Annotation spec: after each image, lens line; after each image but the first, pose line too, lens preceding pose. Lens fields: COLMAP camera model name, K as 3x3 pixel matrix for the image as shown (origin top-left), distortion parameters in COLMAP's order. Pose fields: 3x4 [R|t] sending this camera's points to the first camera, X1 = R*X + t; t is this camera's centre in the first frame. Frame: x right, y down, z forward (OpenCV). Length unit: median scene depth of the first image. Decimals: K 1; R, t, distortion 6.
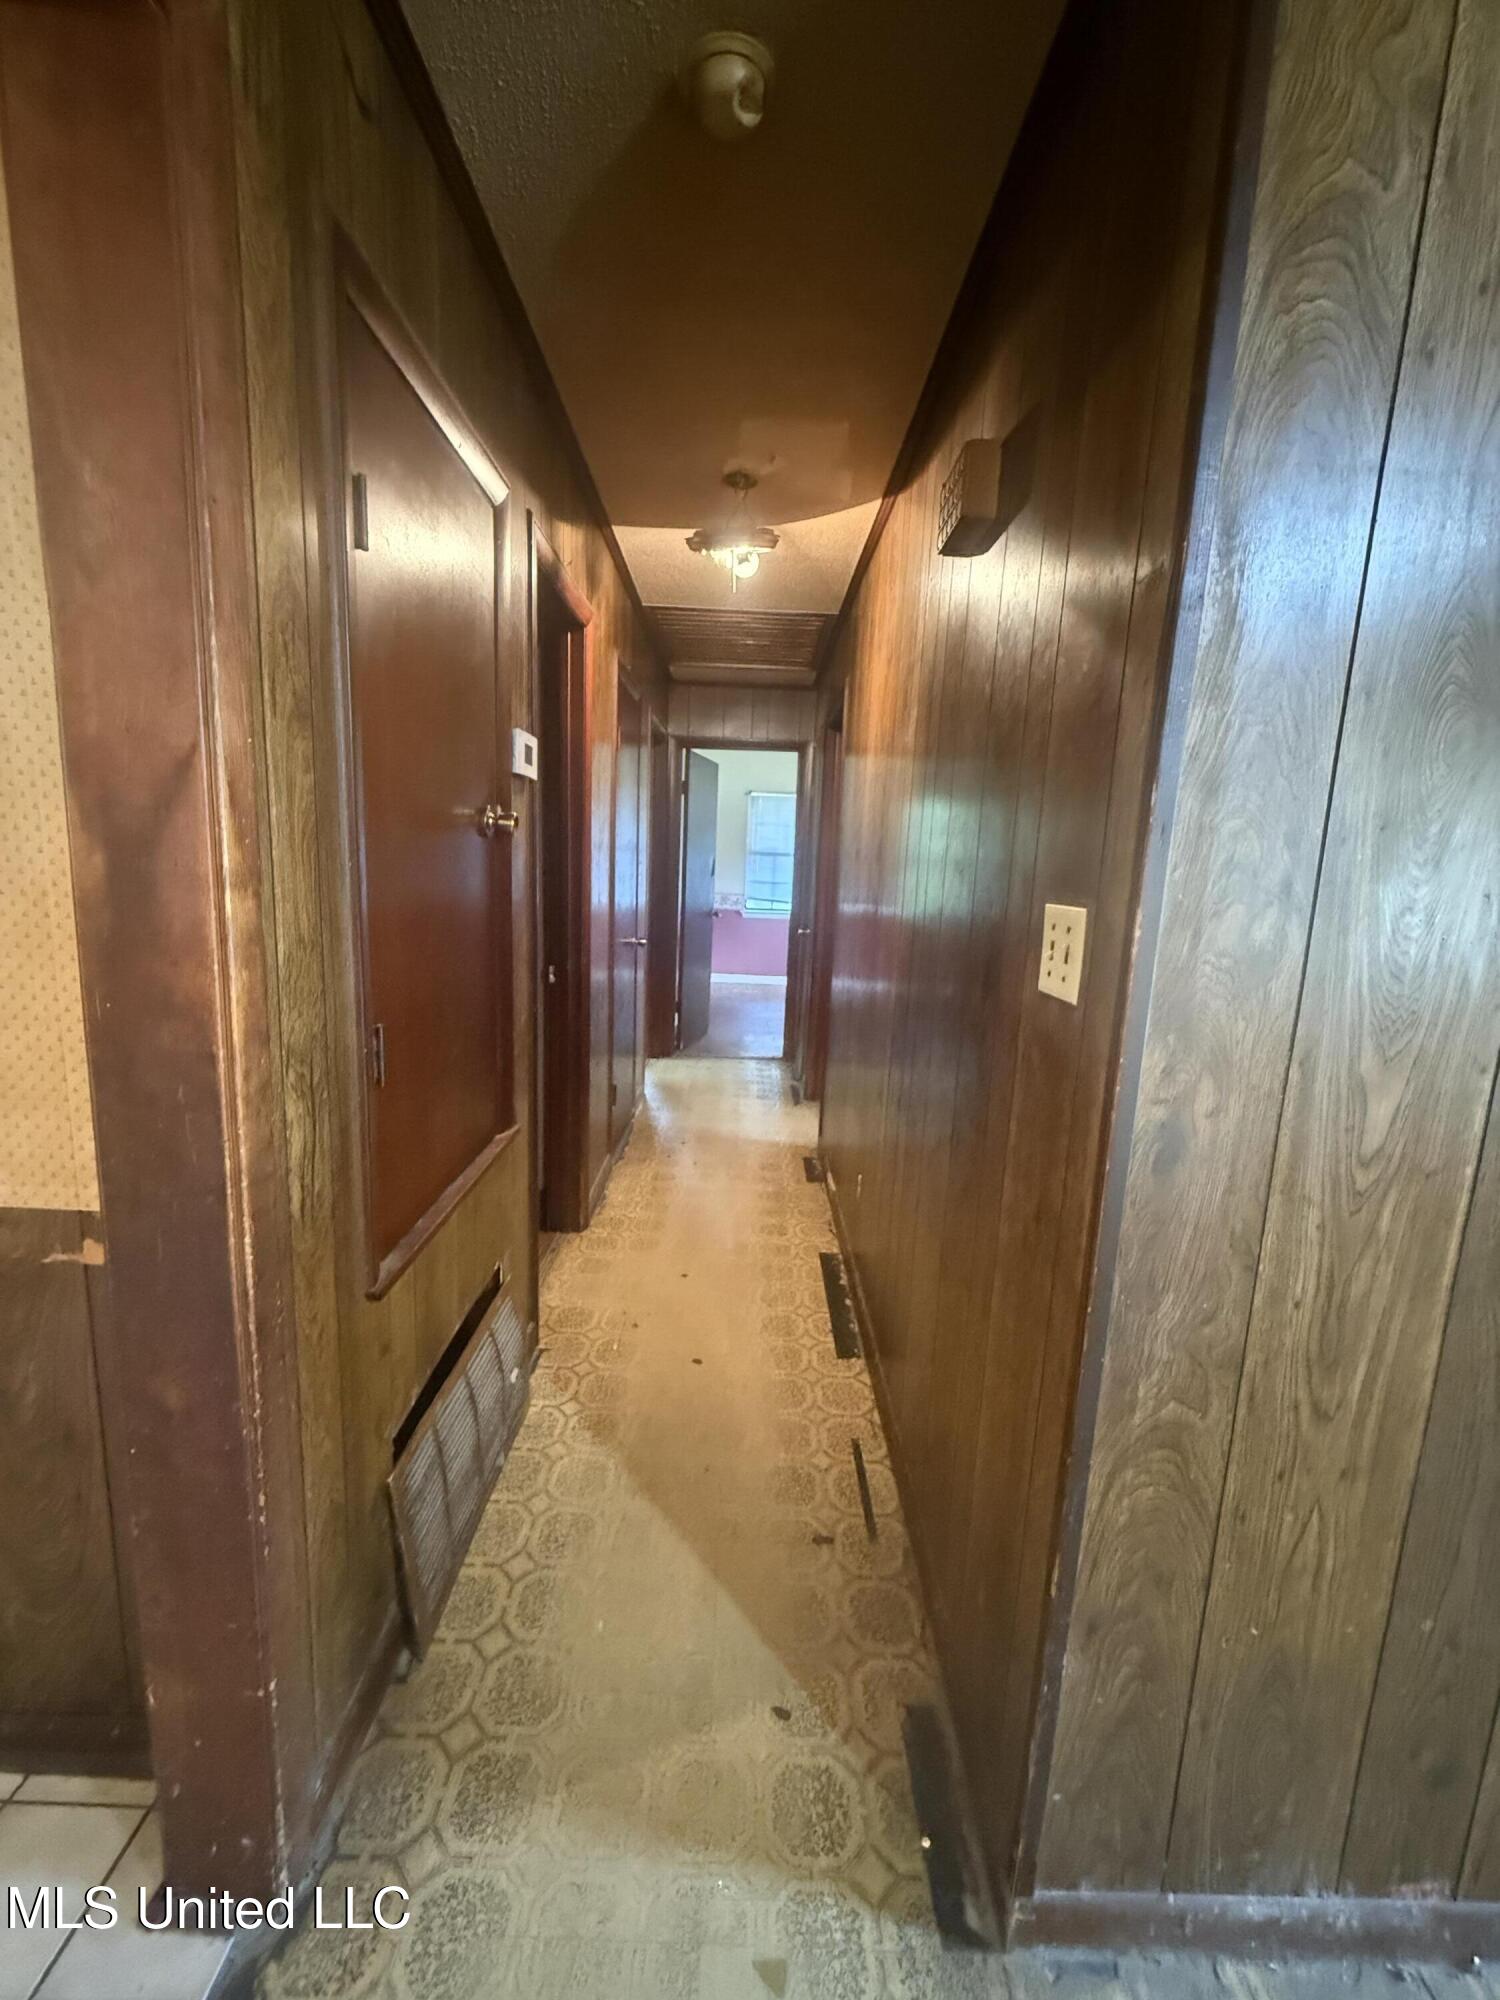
lens RADIAL K [[799.3, 0, 755.9], [0, 799.3, 997.7], [0, 0, 1]] dist [-0.000130, -0.000072]
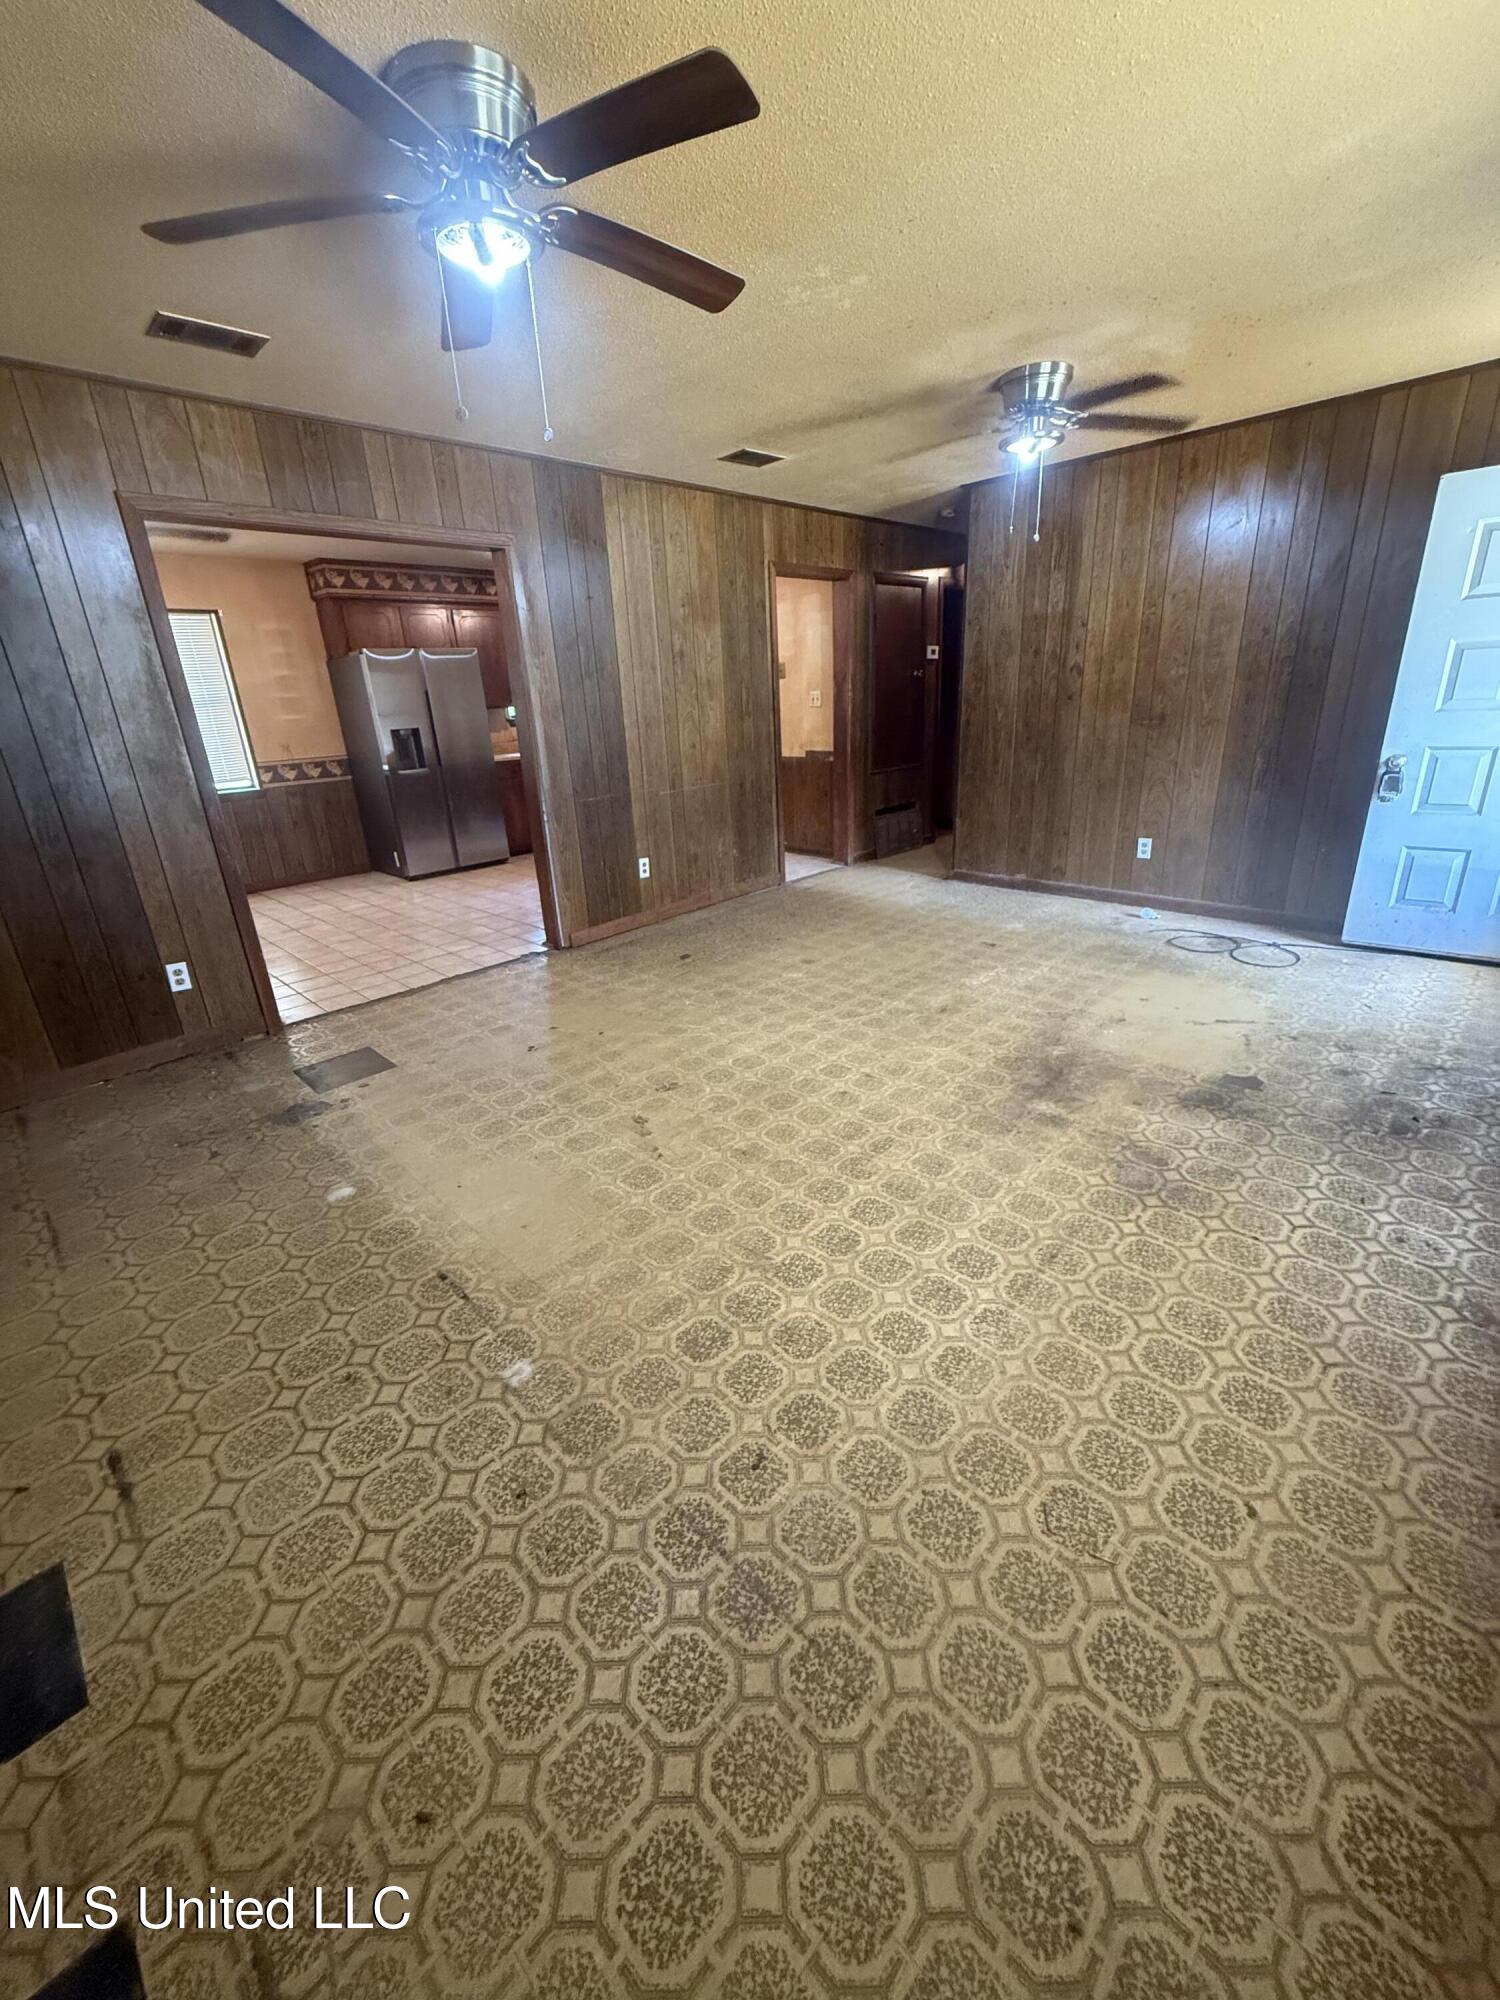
lens RADIAL K [[799.3, 0, 755.9], [0, 799.3, 997.7], [0, 0, 1]] dist [-0.000130, -0.000072]
pose [[0.709561, 0.171255, -0.683516, 3.435431], [-0.039534, 0.978164, 0.204038, 0.932791], [0.703534, -0.117756, 0.700838, -4.125744]]
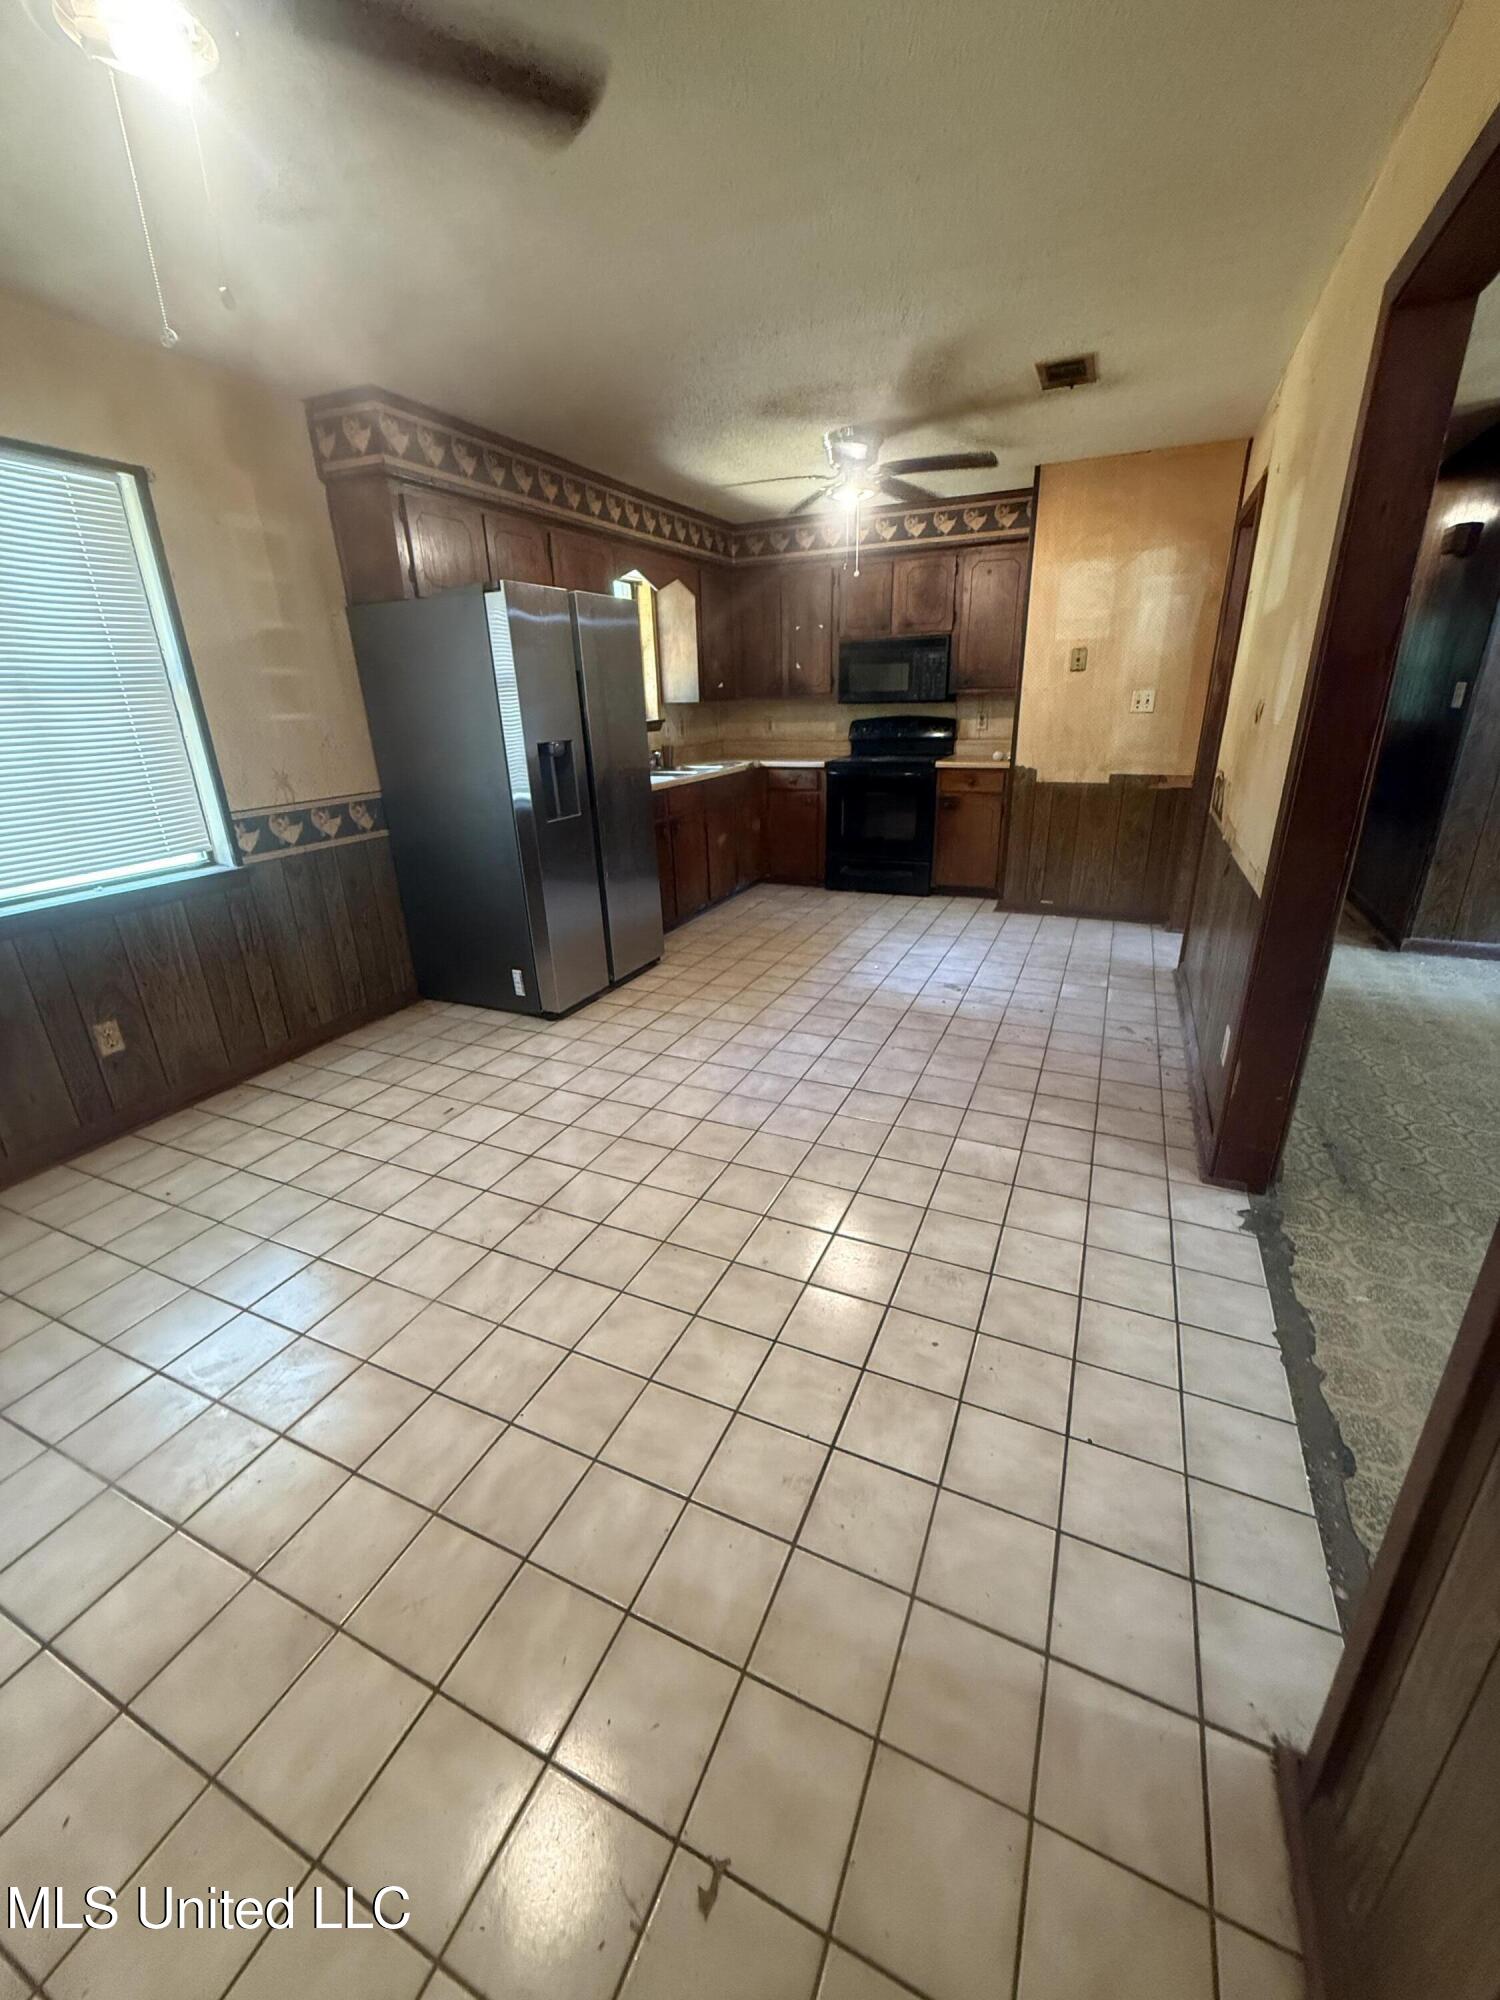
lens RADIAL K [[796.1, 0, 750.0], [0, 796.1, 1000.0], [0, 0, 1]] dist [0.000549, -0.000007]
pose [[0.905332, 0.082587, -0.416597, -1.008835], [-0.001722, 0.981617, 0.190855, 0.672968], [0.424700, -0.172070, 0.888832, -4.197809]]
